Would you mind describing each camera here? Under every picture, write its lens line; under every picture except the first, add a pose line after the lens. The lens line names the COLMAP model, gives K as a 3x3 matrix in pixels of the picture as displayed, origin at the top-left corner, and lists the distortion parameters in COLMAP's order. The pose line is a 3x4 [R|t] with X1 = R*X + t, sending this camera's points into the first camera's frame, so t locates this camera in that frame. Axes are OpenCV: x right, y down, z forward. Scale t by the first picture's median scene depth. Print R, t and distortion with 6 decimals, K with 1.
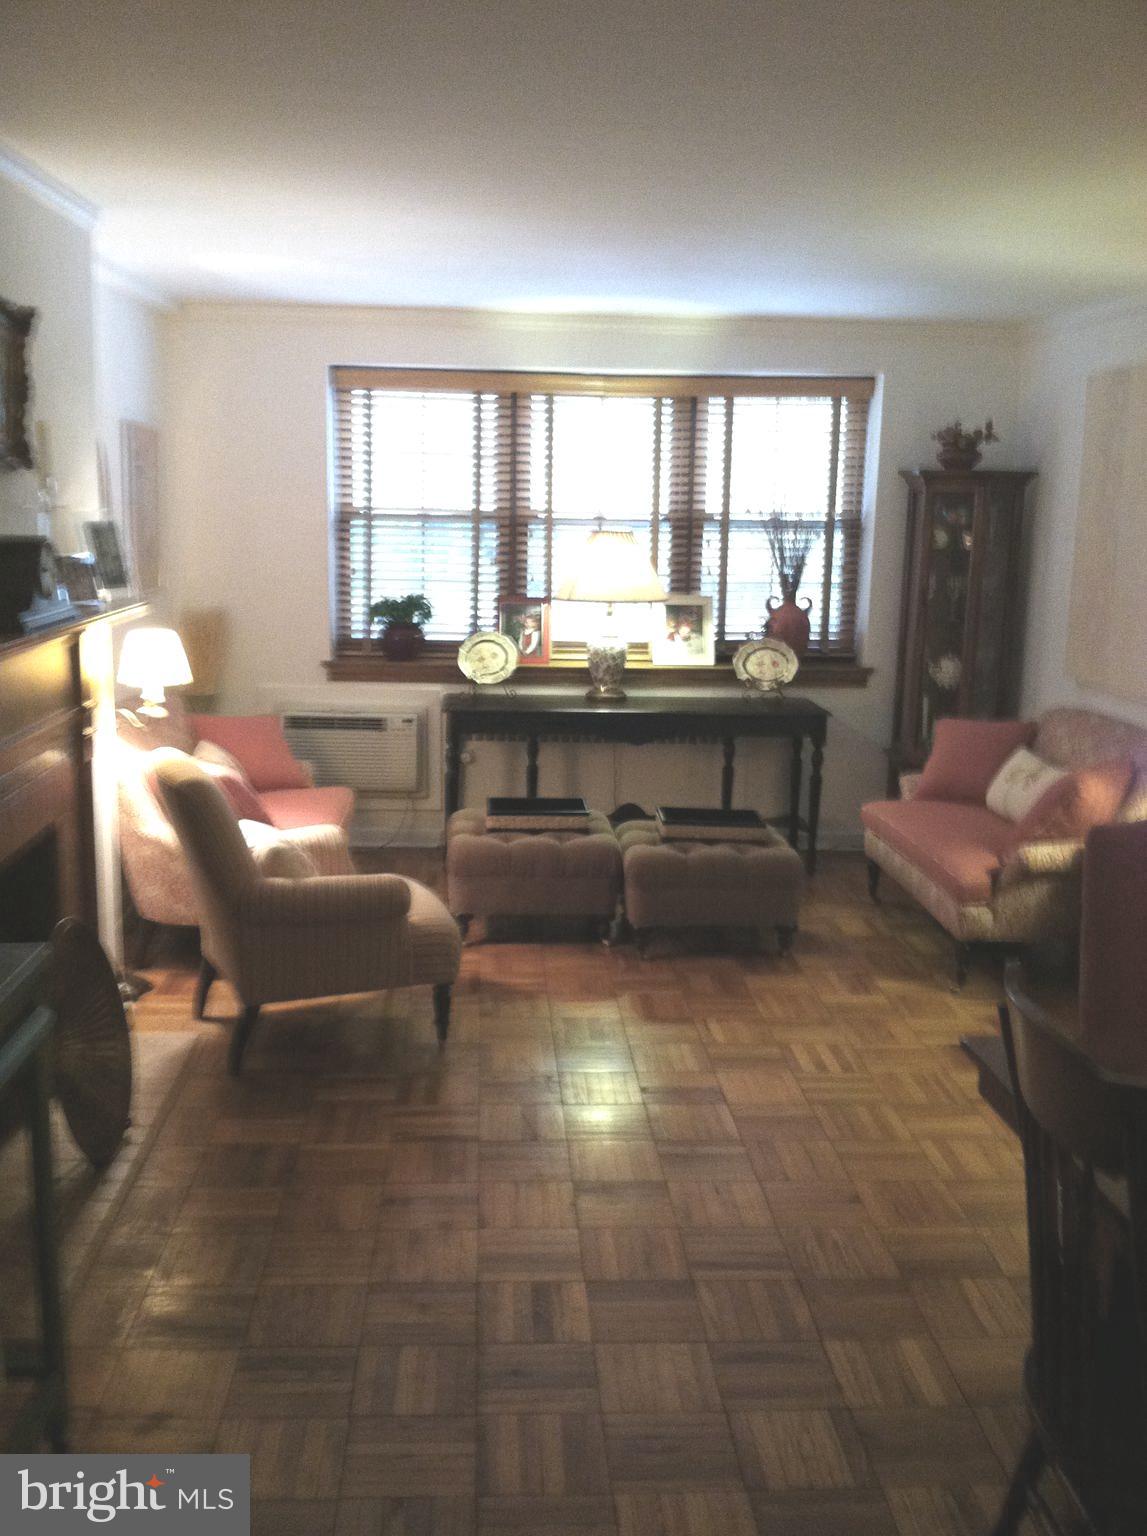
lens RADIAL K [[1481.9, 0, 568.6], [0, 1481.9, 769.7], [0, 0, 1]] dist [0.084407, -0.407720]
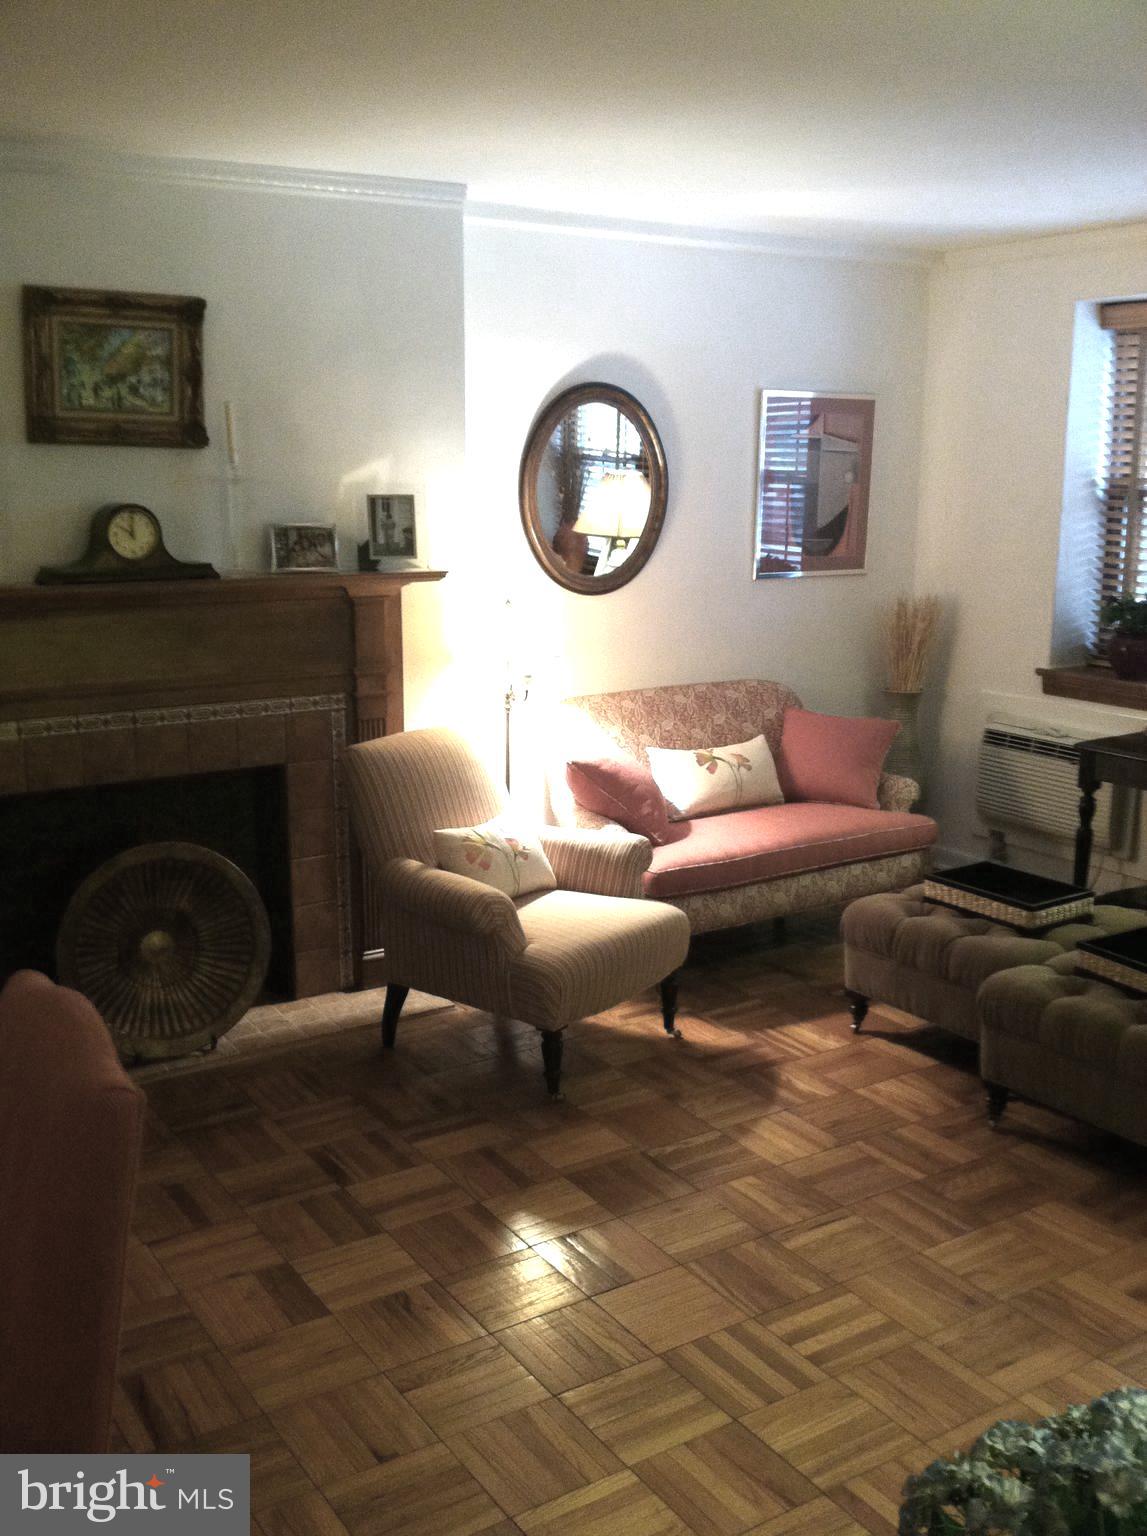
lens RADIAL K [[1481.9, 0, 568.6], [0, 1481.9, 769.7], [0, 0, 1]] dist [0.084407, -0.407720]
pose [[0.495870, 0.171454, -0.851303, 0.622222], [-0.155948, 0.981960, 0.106932, -0.098949], [0.854280, 0.079735, 0.513662, 0.539868]]
